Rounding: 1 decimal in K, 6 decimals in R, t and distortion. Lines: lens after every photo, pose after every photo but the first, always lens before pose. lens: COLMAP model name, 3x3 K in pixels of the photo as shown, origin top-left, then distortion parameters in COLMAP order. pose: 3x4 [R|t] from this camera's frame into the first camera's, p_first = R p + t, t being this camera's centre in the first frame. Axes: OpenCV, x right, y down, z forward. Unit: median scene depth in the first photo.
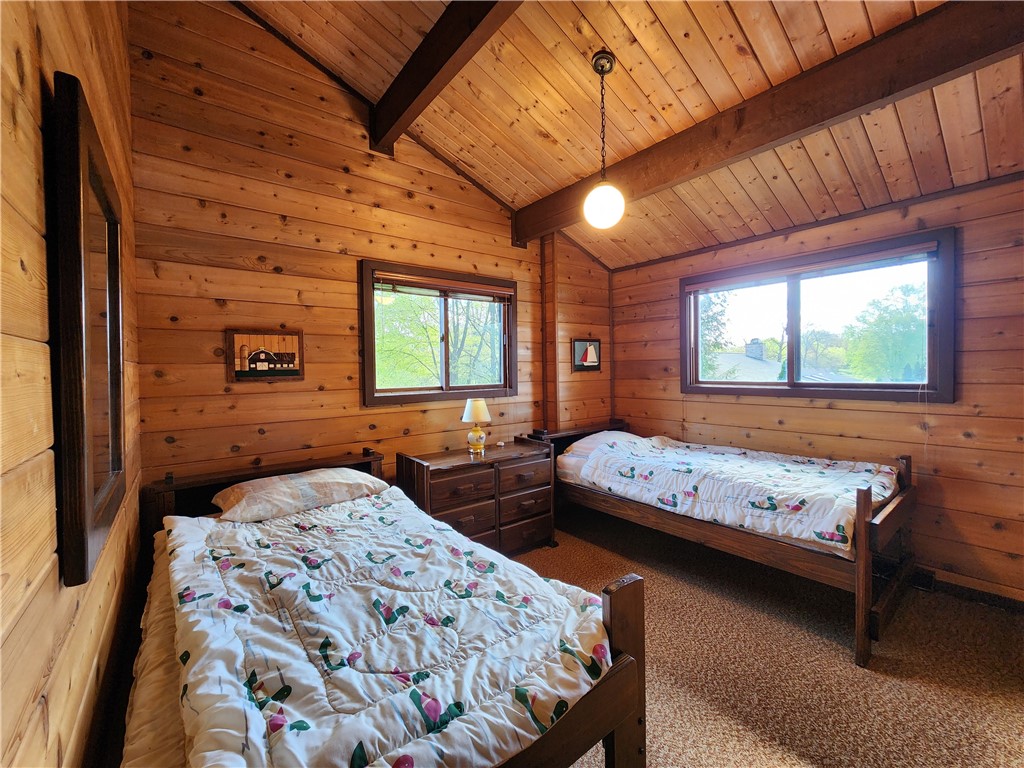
lens RADIAL K [[416.1, 0, 504.9], [0, 416.1, 376.2], [0, 0, 1]] dist [0.004320, -0.000930]
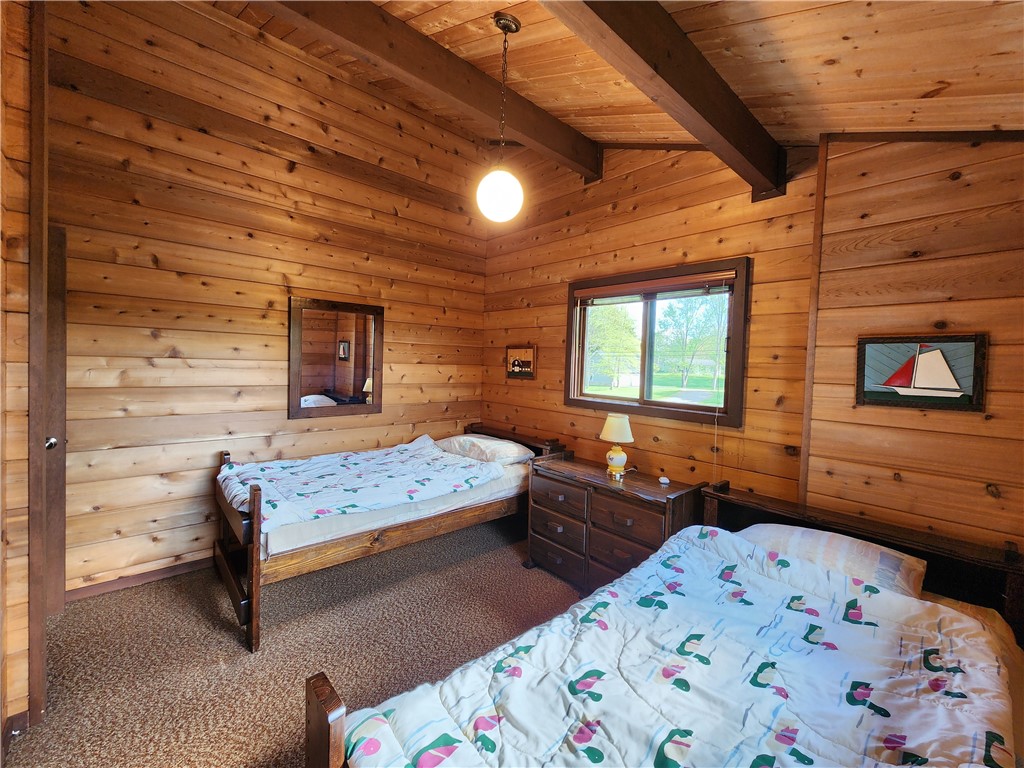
lens RADIAL K [[416.1, 0, 513.8], [0, 416.1, 380.2], [0, 0, 1]] dist [0.004320, -0.000930]
pose [[0.080363, 0.061333, -0.994877, 0.853592], [-0.053932, 0.996911, 0.057102, -0.062847], [0.995306, 0.049067, 0.083422, 0.756107]]
